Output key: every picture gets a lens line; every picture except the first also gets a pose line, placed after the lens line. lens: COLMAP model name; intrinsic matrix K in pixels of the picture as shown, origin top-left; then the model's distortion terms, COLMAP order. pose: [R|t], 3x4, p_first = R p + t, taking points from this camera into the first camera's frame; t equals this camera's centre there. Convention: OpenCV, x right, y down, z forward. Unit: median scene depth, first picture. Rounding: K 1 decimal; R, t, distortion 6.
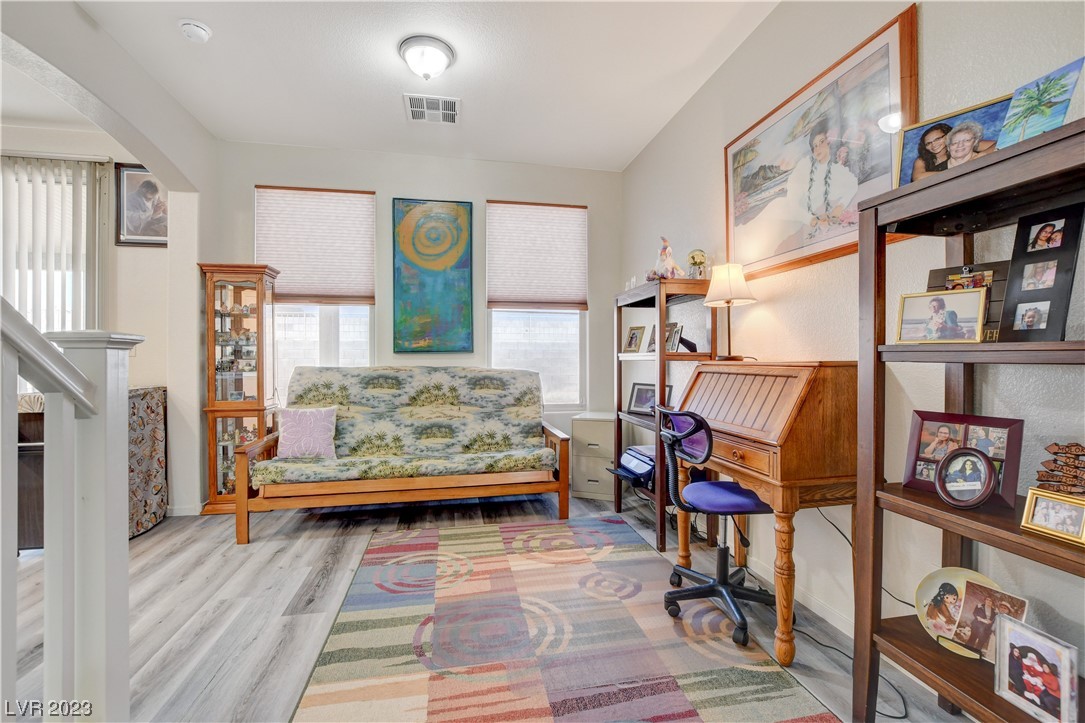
lens RADIAL K [[476.0, 0, 549.5], [0, 476.0, 359.6], [0, 0, 1]] dist [-0.023765, 0.004316]
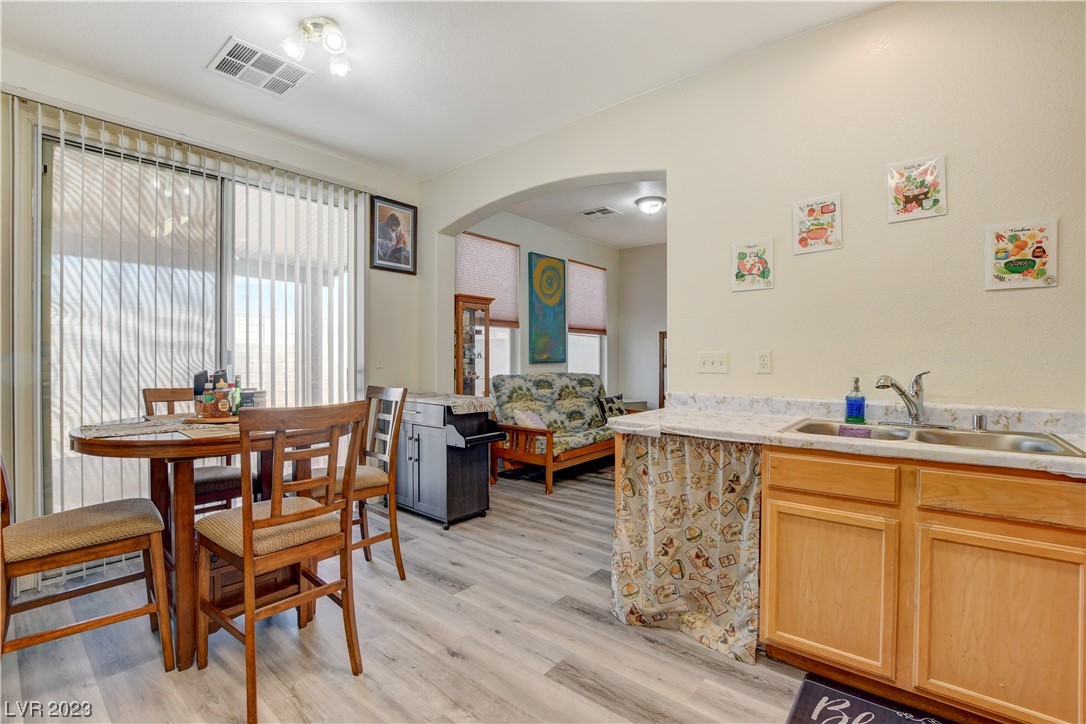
lens RADIAL K [[476.4, 0, 539.8], [0, 476.4, 367.3], [0, 0, 1]] dist [-0.023765, 0.004316]
pose [[0.794257, -0.007054, 0.607541, -1.306807], [-0.003147, 0.999871, 0.015724, -0.028128], [-0.607574, -0.014401, 0.794133, -0.144917]]
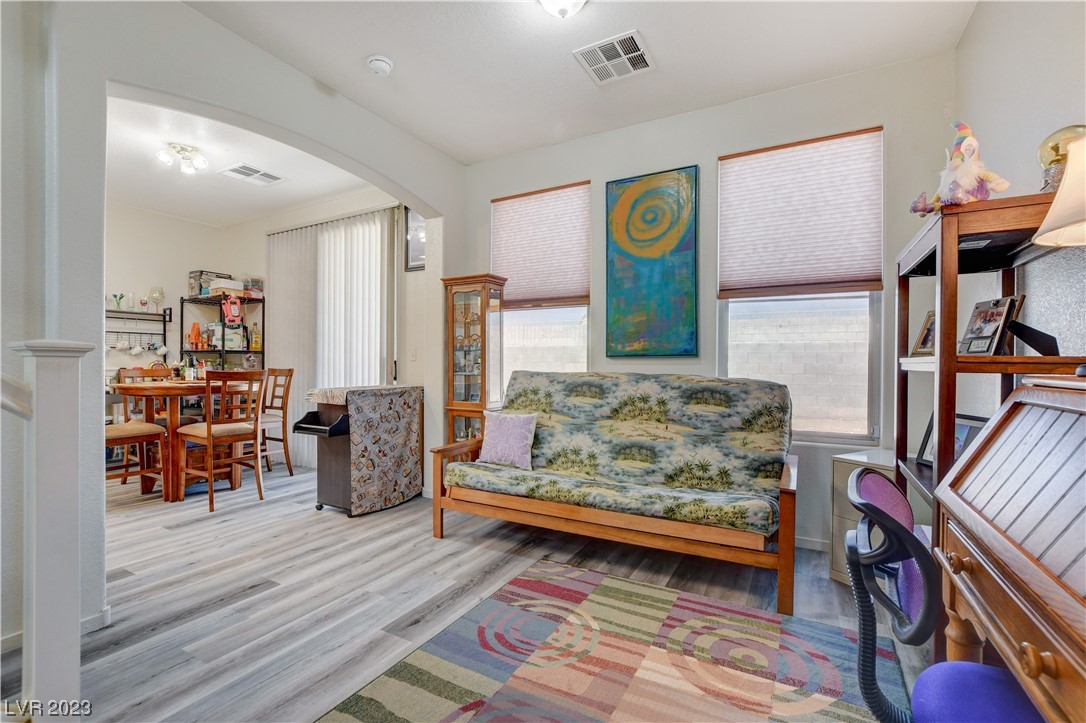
lens RADIAL K [[476.4, 0, 546.6], [0, 476.4, 366.5], [0, 0, 1]] dist [-0.023765, 0.004316]
pose [[0.758122, 0.010699, -0.652025, 0.188077], [-0.006205, 0.999938, 0.009194, -0.005322], [0.652083, -0.002924, 0.758142, 0.285258]]
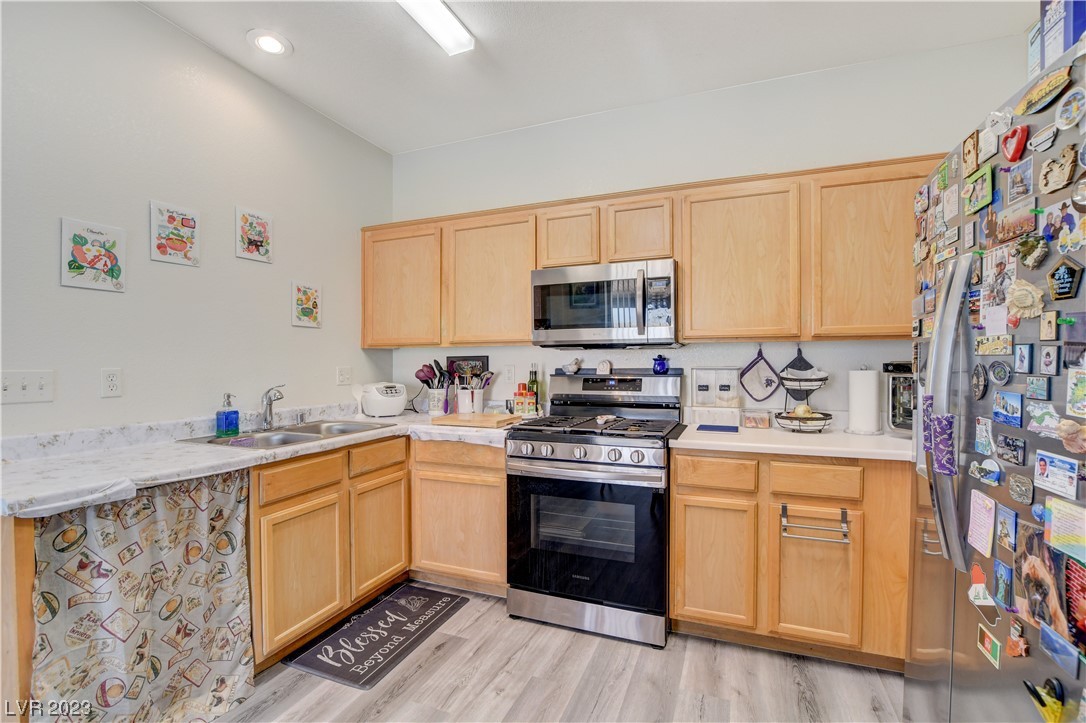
lens RADIAL K [[476.4, 0, 564.2], [0, 476.4, 369.4], [0, 0, 1]] dist [-0.023765, 0.004316]
pose [[-0.832913, -0.004988, 0.553381, -1.365652], [0.002416, 0.999917, 0.012649, -0.047720], [-0.553398, 0.011873, -0.832832, 0.383619]]
